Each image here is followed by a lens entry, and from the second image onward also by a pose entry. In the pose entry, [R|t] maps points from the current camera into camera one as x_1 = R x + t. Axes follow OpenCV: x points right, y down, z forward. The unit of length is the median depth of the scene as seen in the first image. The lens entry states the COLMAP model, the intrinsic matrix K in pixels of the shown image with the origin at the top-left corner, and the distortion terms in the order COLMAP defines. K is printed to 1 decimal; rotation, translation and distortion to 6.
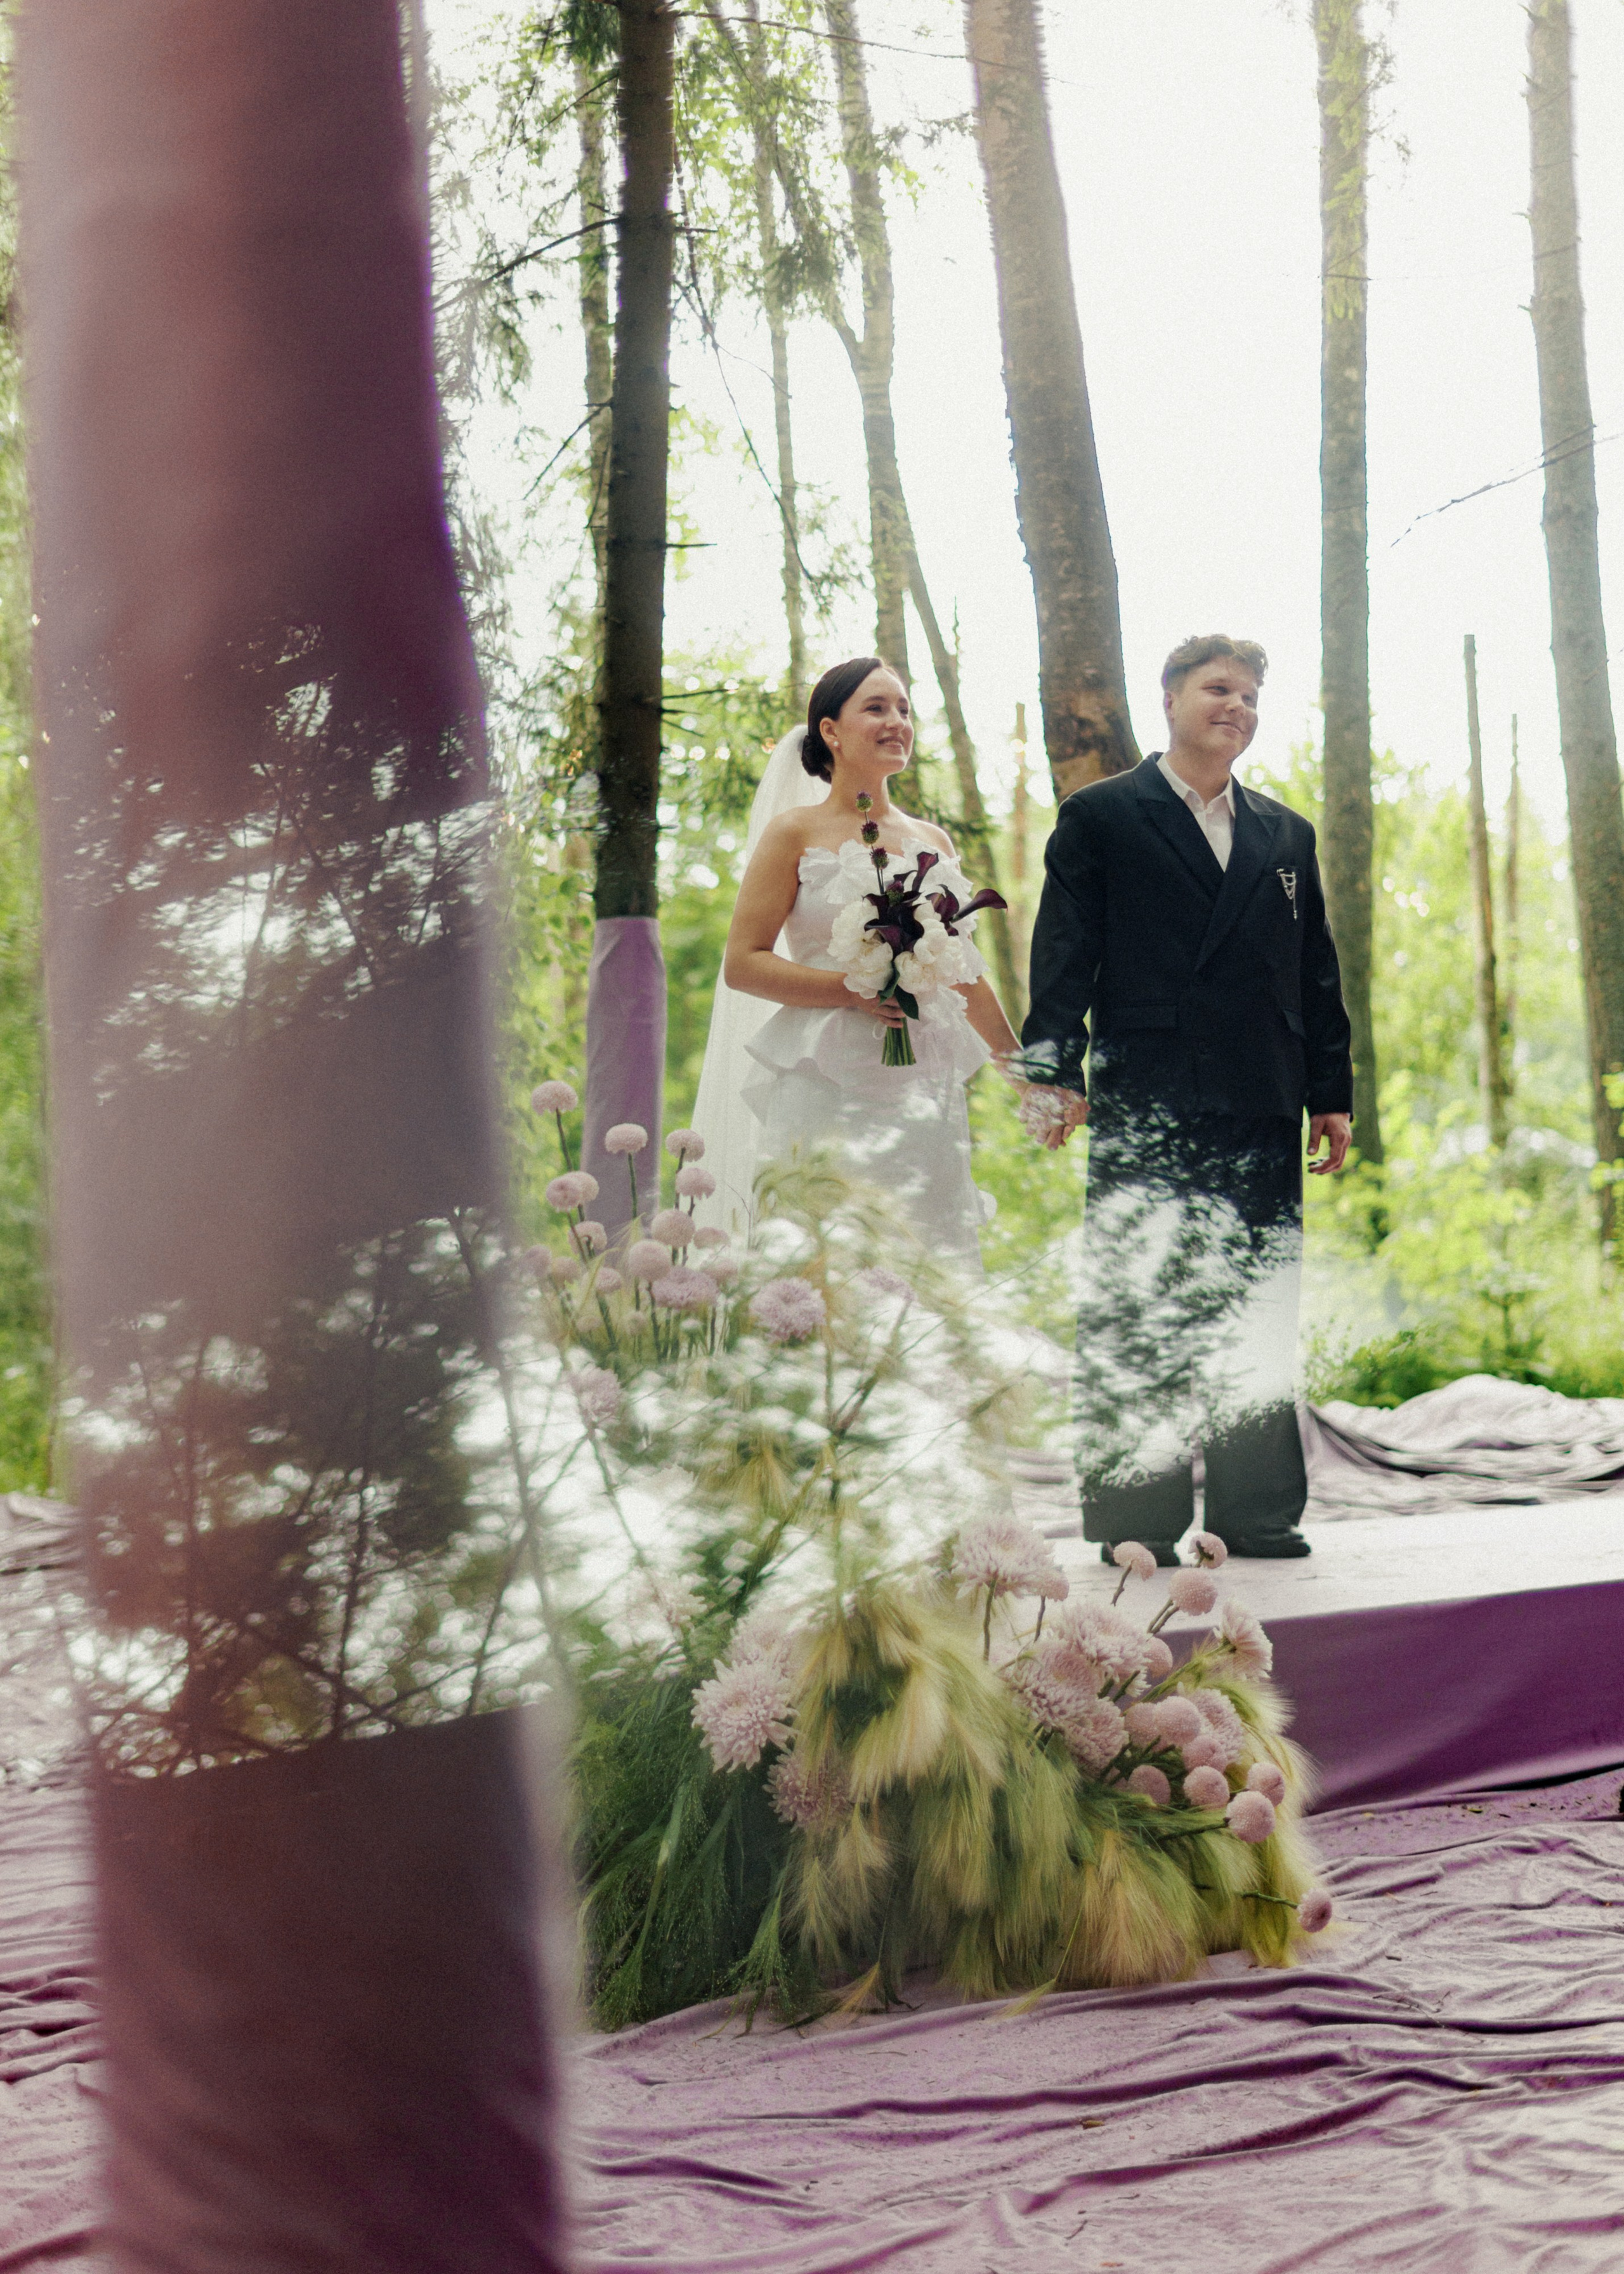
lens RADIAL K [[3109.5, 0, 814.1], [0, 3109.5, 1171.5], [0, 0, 1]] dist [-0.027766, 0.061244]
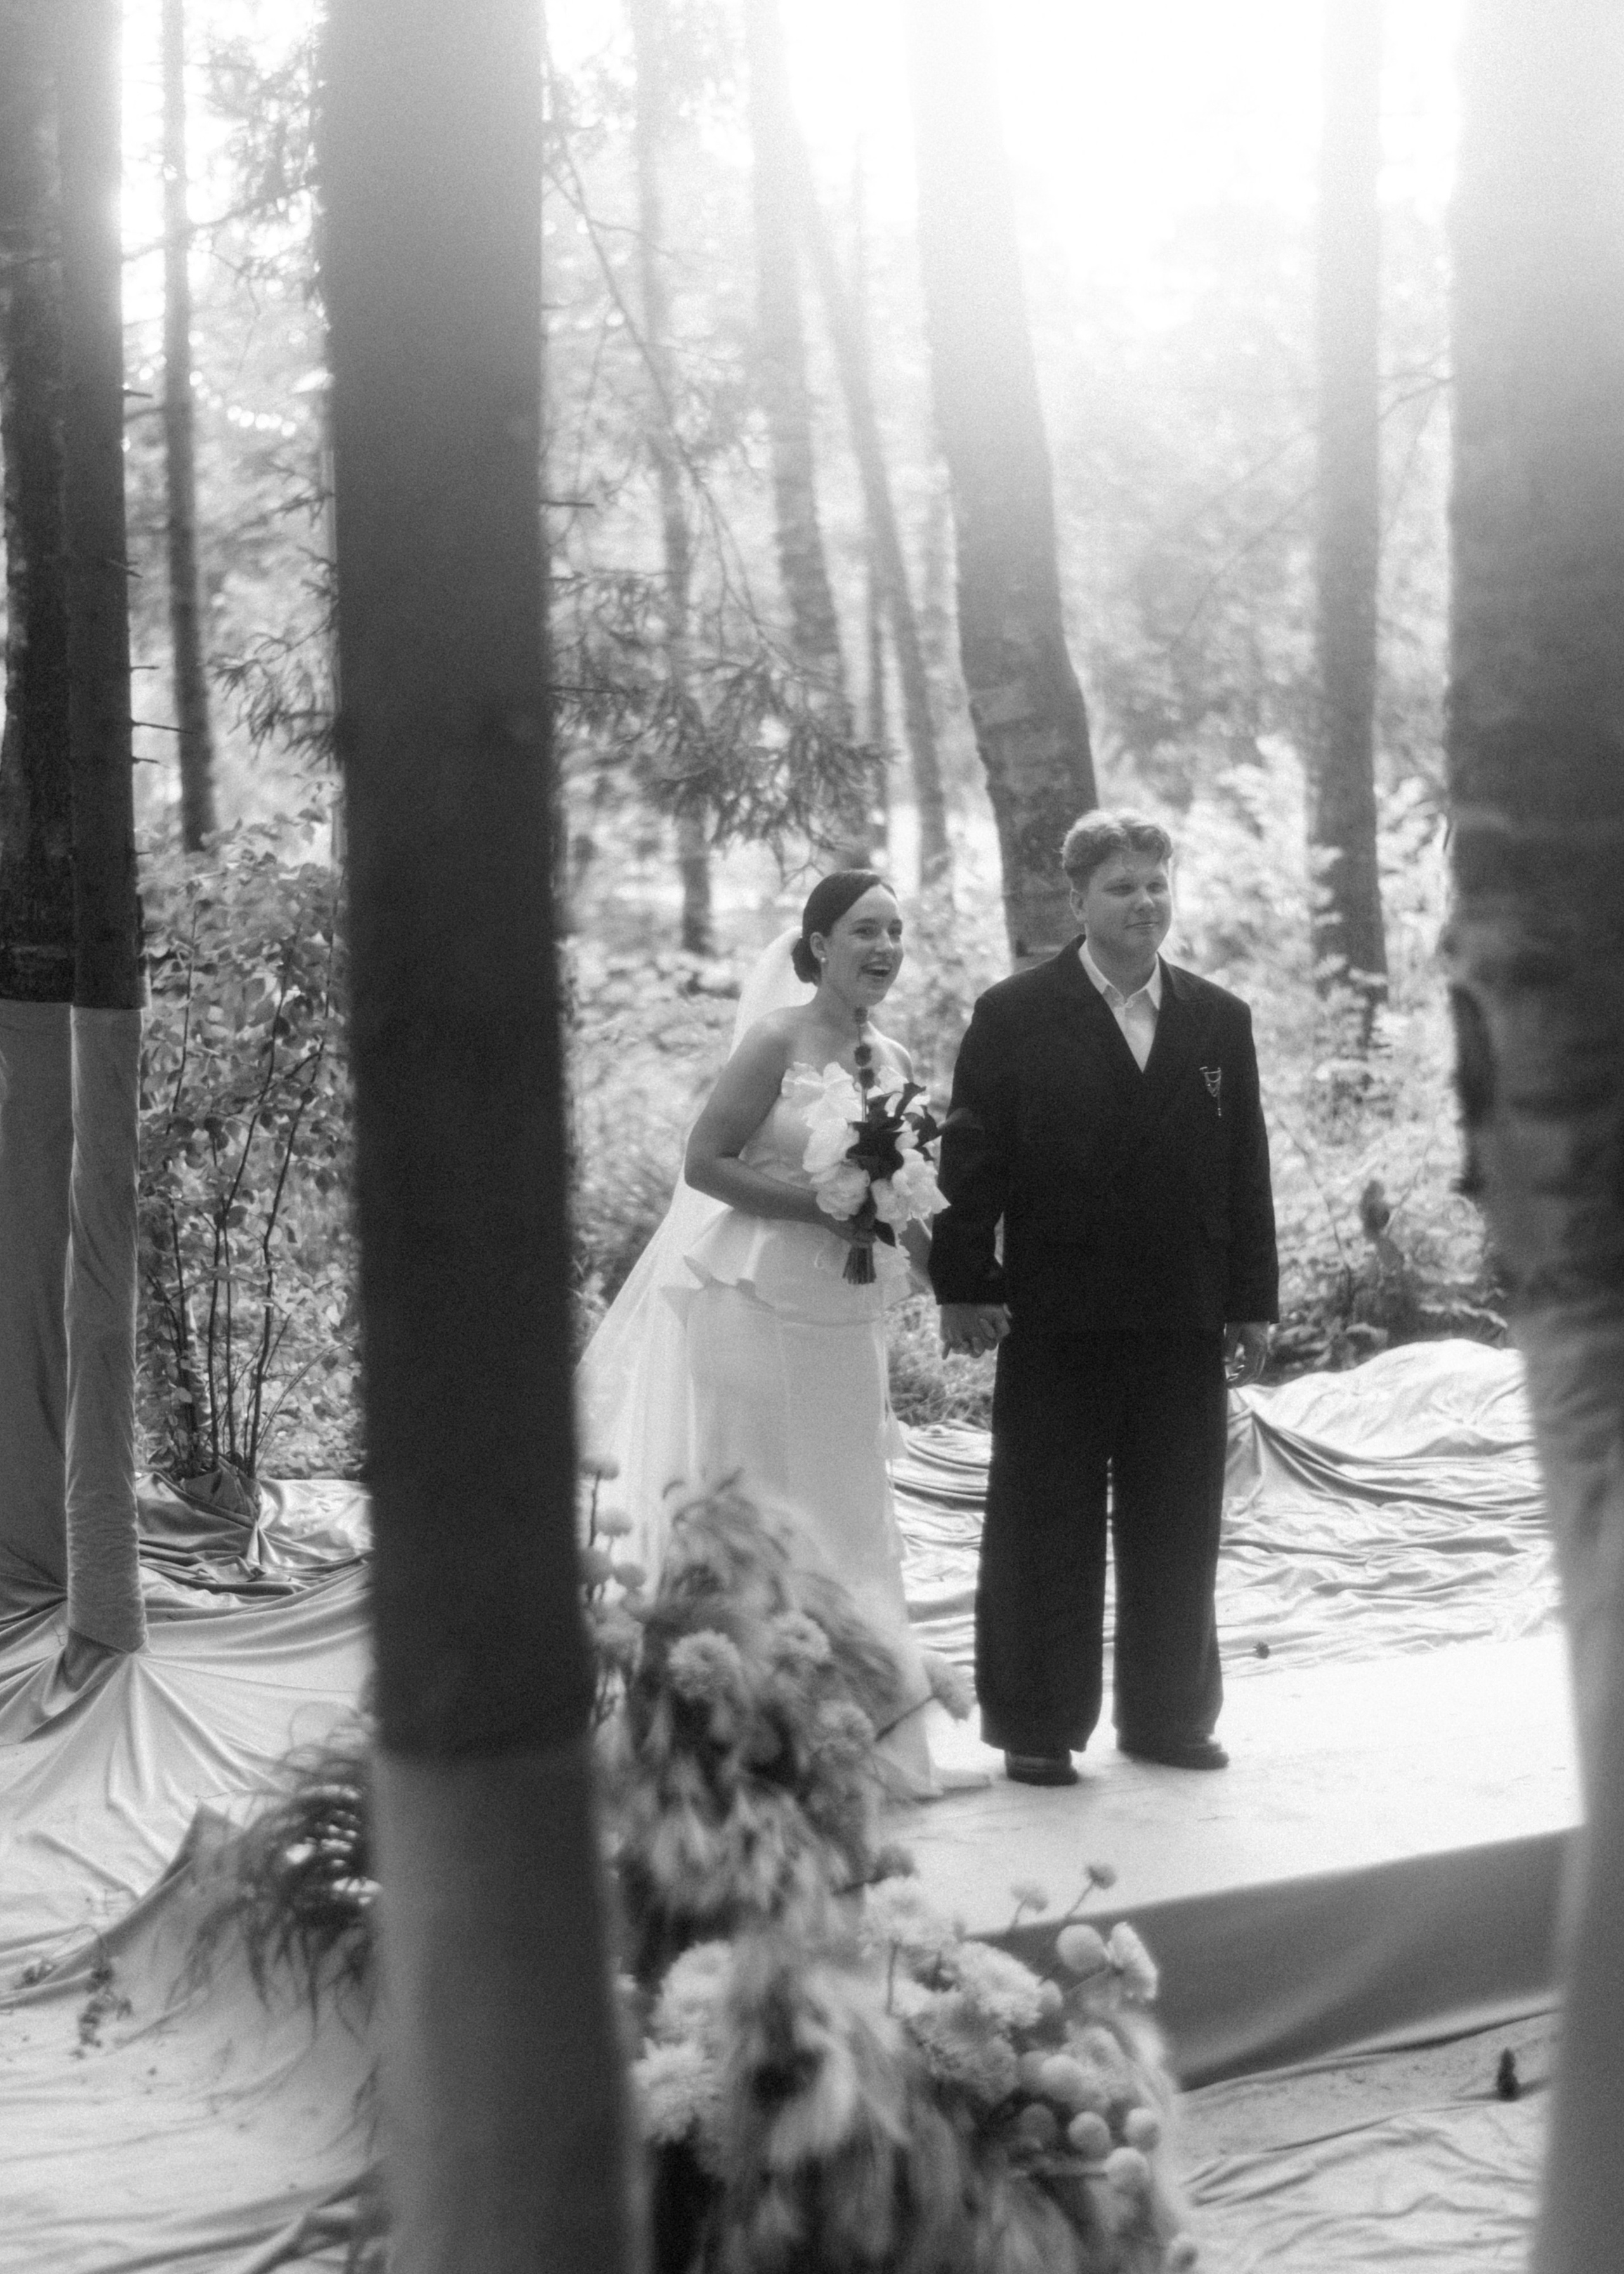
lens RADIAL K [[4299.3, 0, 699.7], [0, 4299.3, 1135.4], [0, 0, 1]] dist [-0.015132, -0.233581]
pose [[0.999940, 0.001879, 0.010818, -0.019850], [-0.003071, 0.993785, 0.111271, -0.223939], [-0.010541, -0.111297, 0.993731, -0.326464]]
